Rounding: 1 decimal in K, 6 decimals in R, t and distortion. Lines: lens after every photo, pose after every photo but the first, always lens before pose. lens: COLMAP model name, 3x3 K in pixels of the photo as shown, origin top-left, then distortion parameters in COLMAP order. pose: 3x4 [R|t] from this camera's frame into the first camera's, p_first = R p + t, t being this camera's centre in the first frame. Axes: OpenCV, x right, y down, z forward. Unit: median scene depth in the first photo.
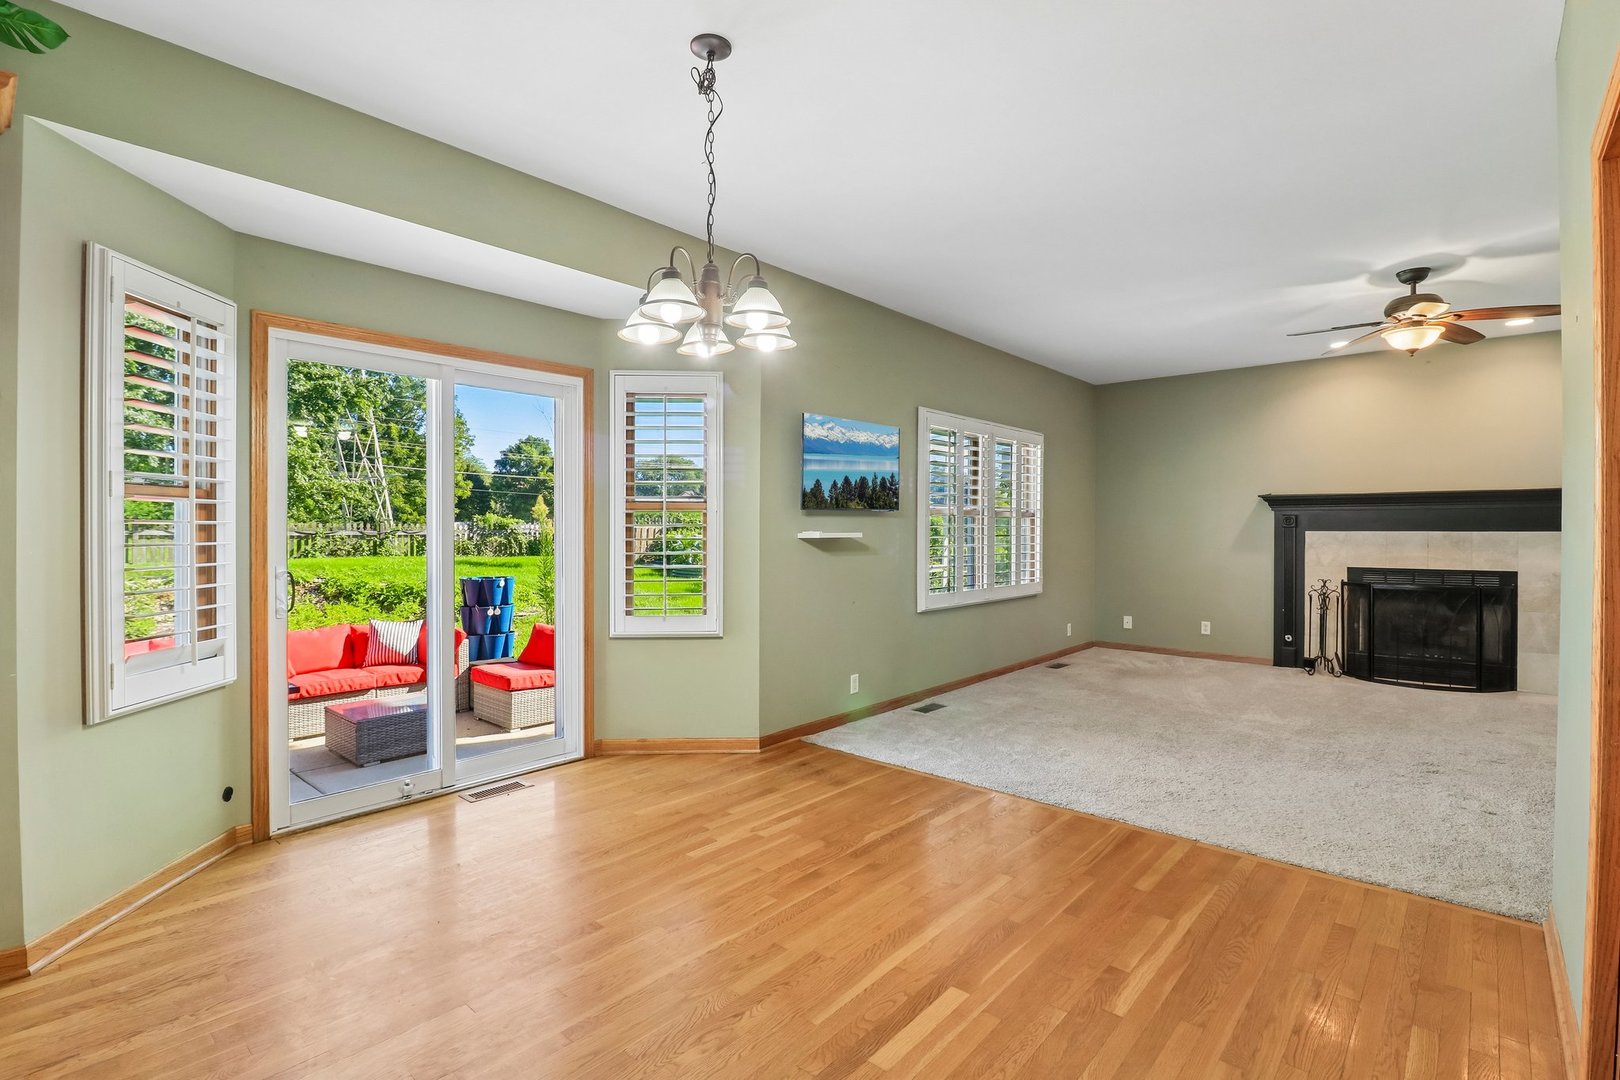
lens RADIAL K [[760.6, 0, 812.3], [0, 760.6, 535.9], [0, 0, 1]] dist [-0.008057, -0.003876]
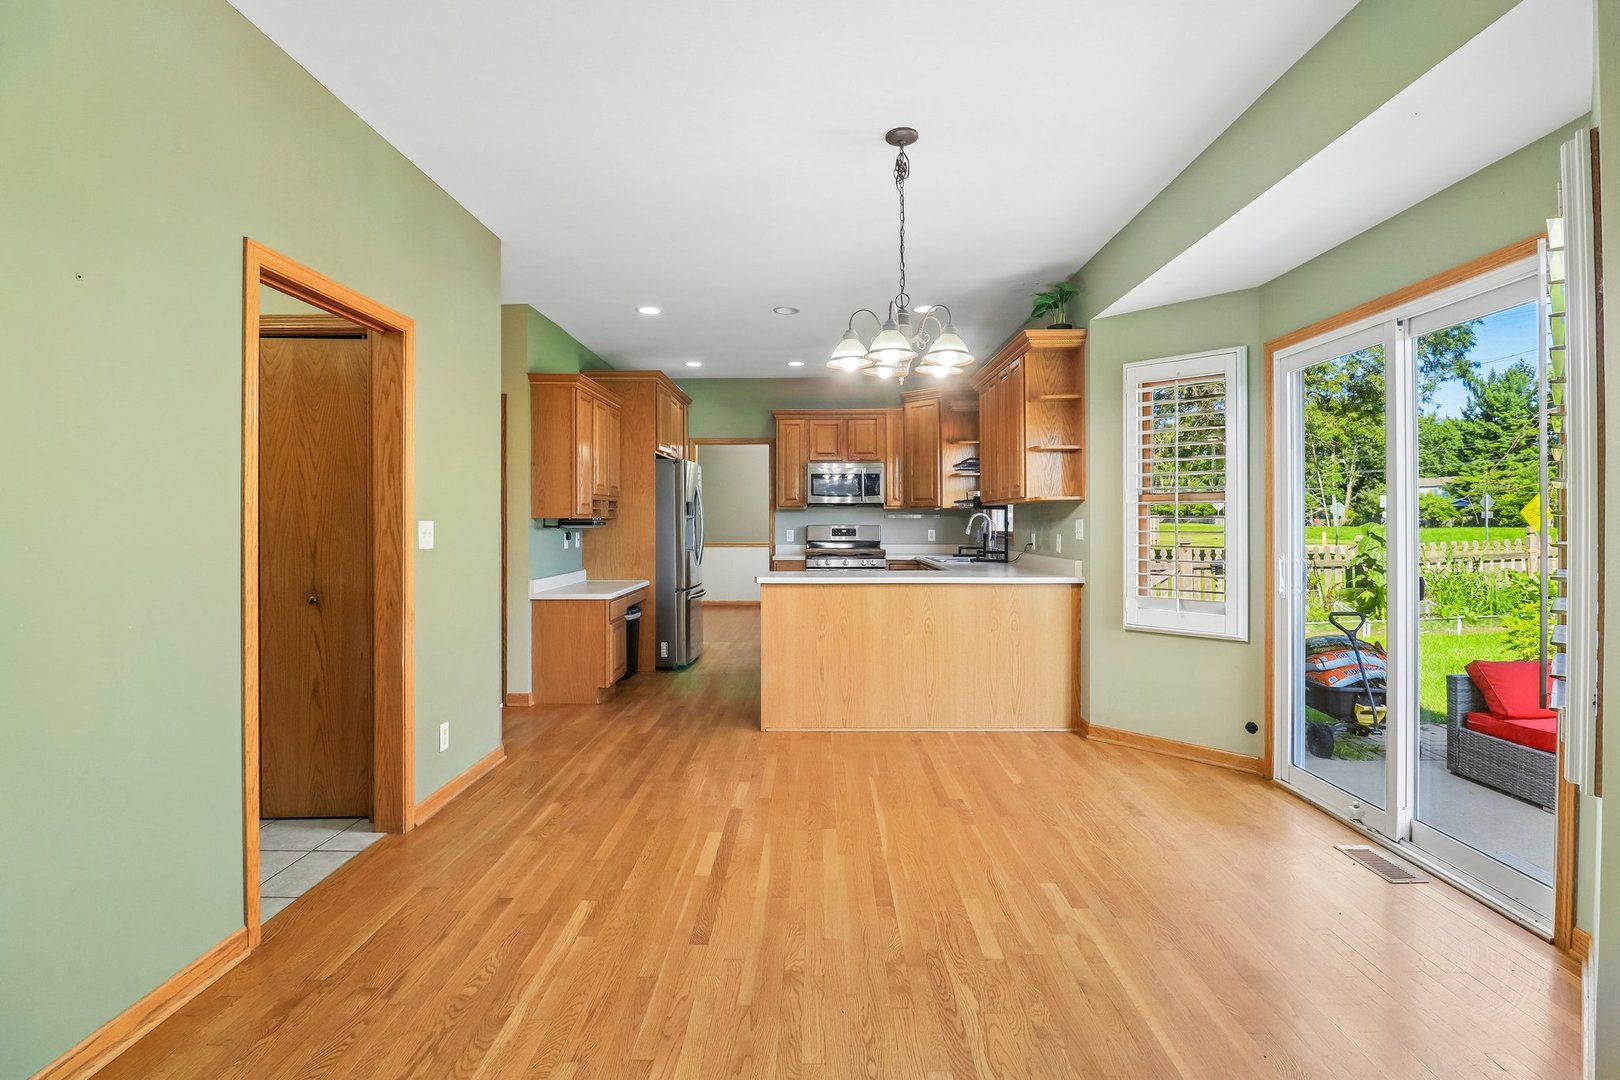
lens RADIAL K [[760.6, 0, 808.6], [0, 760.6, 519.5], [0, 0, 1]] dist [-0.008057, -0.003876]
pose [[-0.761146, -0.001708, -0.648579, 0.310640], [-0.007016, 0.999960, 0.005600, -0.006878], [0.648543, 0.008812, -0.761127, 0.724356]]
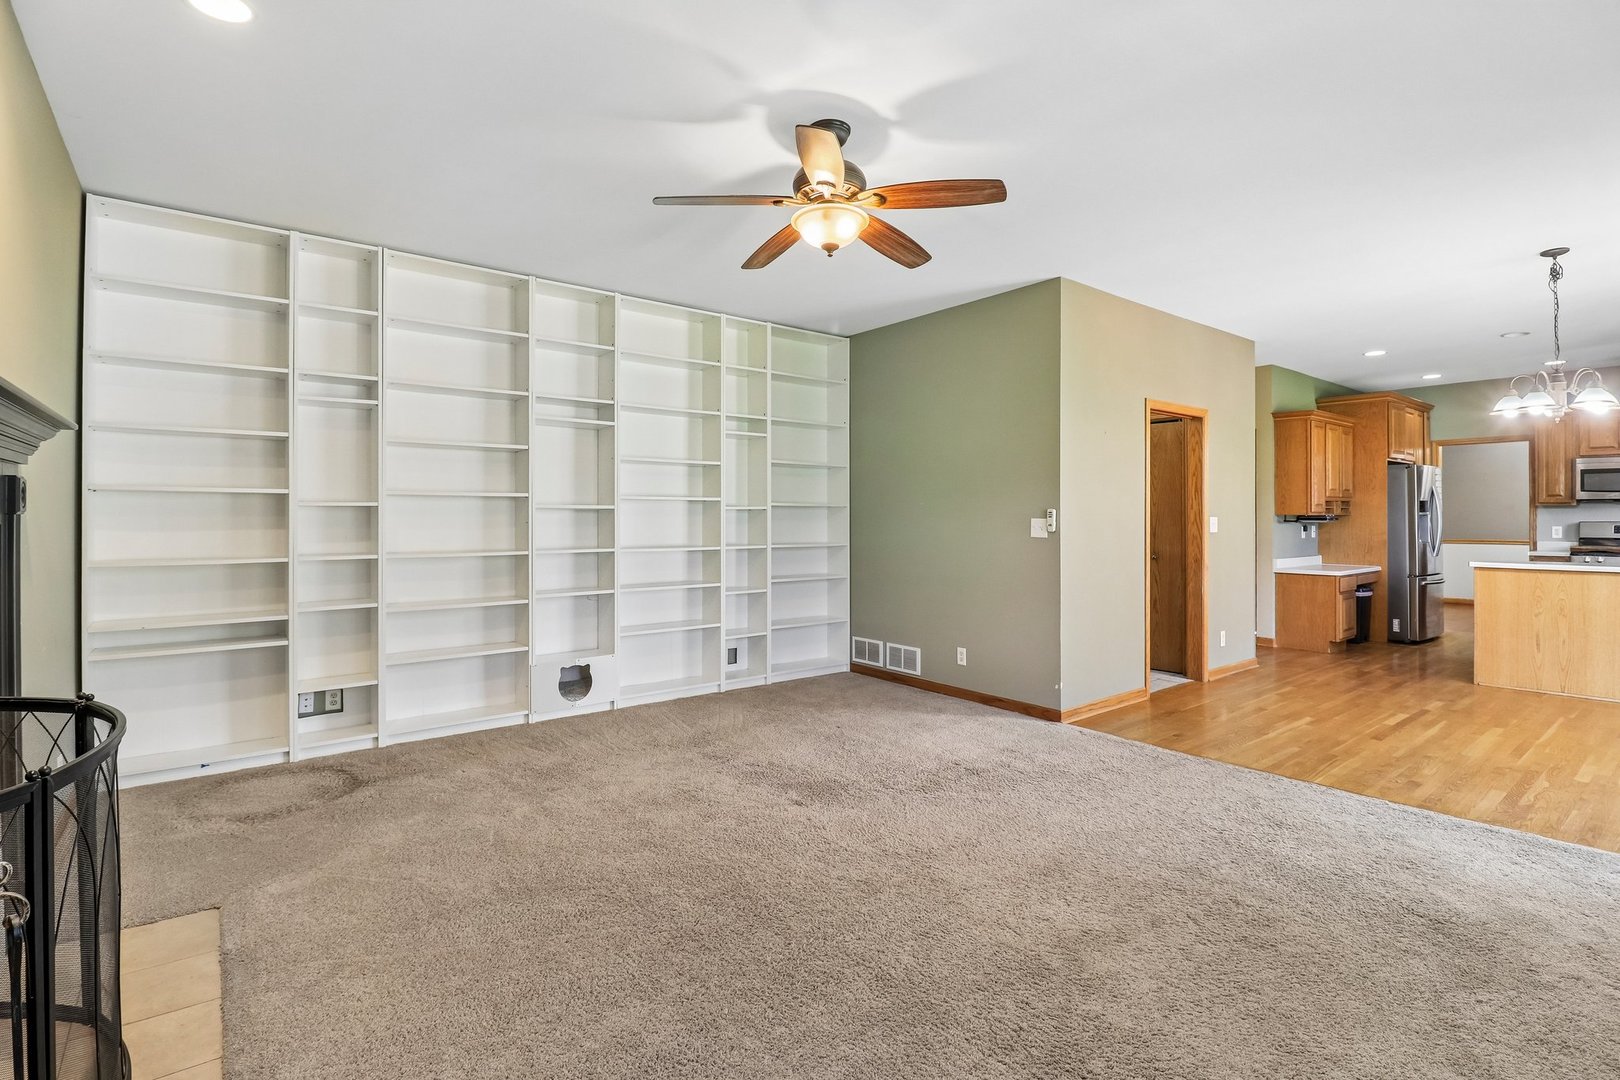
lens RADIAL K [[760.6, 0, 816.0], [0, 760.6, 512.1], [0, 0, 1]] dist [-0.008057, -0.003876]
pose [[-0.983205, -0.001061, 0.182500, 0.497578], [-0.000041, 0.999984, 0.005593, -0.012963], [-0.182503, 0.005491, -0.983190, 1.204483]]
